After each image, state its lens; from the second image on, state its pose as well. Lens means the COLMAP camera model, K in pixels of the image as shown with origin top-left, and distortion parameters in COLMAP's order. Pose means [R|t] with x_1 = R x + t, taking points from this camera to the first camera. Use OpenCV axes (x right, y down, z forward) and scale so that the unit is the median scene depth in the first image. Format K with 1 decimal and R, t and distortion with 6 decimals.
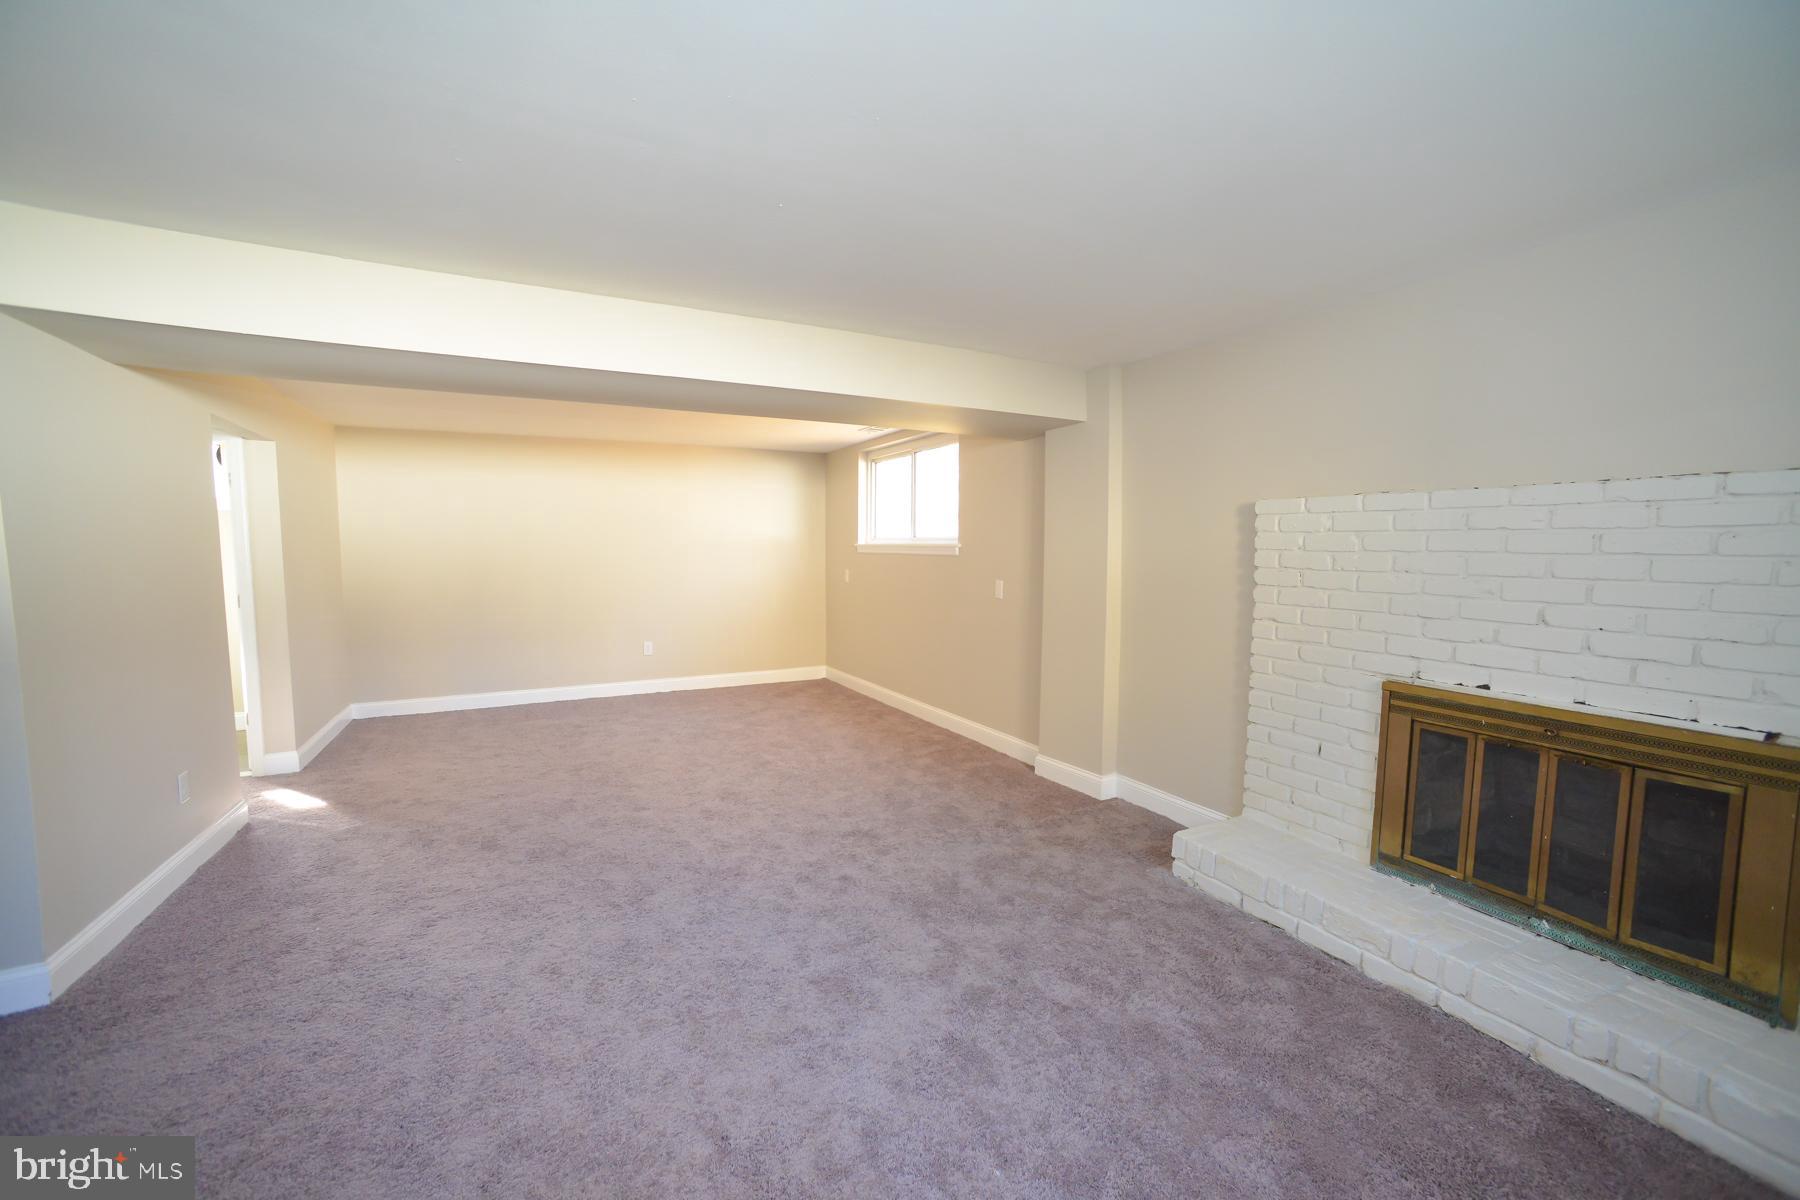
lens RADIAL K [[721.9, 0, 914.4], [0, 721.9, 600.6], [0, 0, 1]] dist [-0.007860, 0.002656]
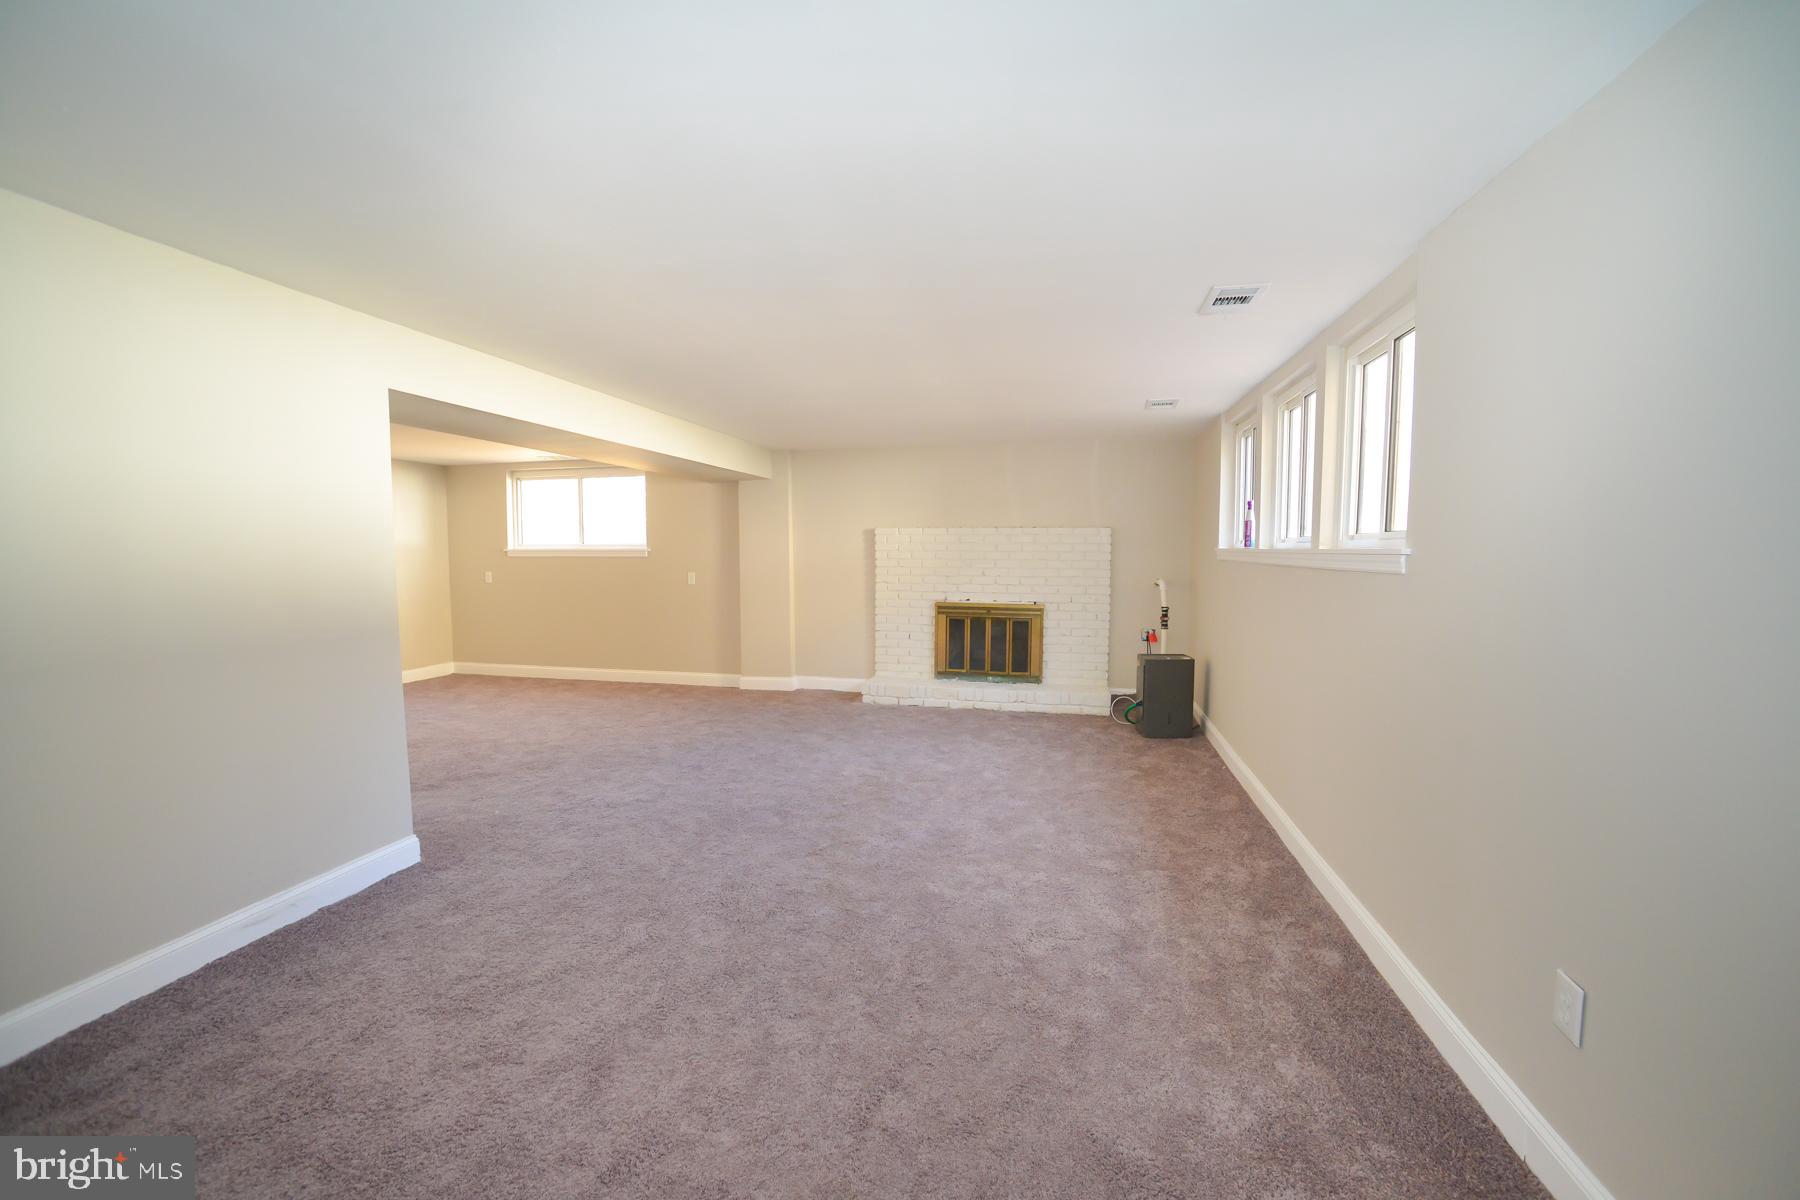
lens RADIAL K [[721.9, 0, 888.5], [0, 721.9, 600.3], [0, 0, 1]] dist [-0.007860, 0.002656]
pose [[0.670859, -0.054850, 0.739554, -1.100713], [0.059847, 0.998013, 0.019732, 0.036959], [-0.739166, 0.031023, 0.672808, -0.480070]]
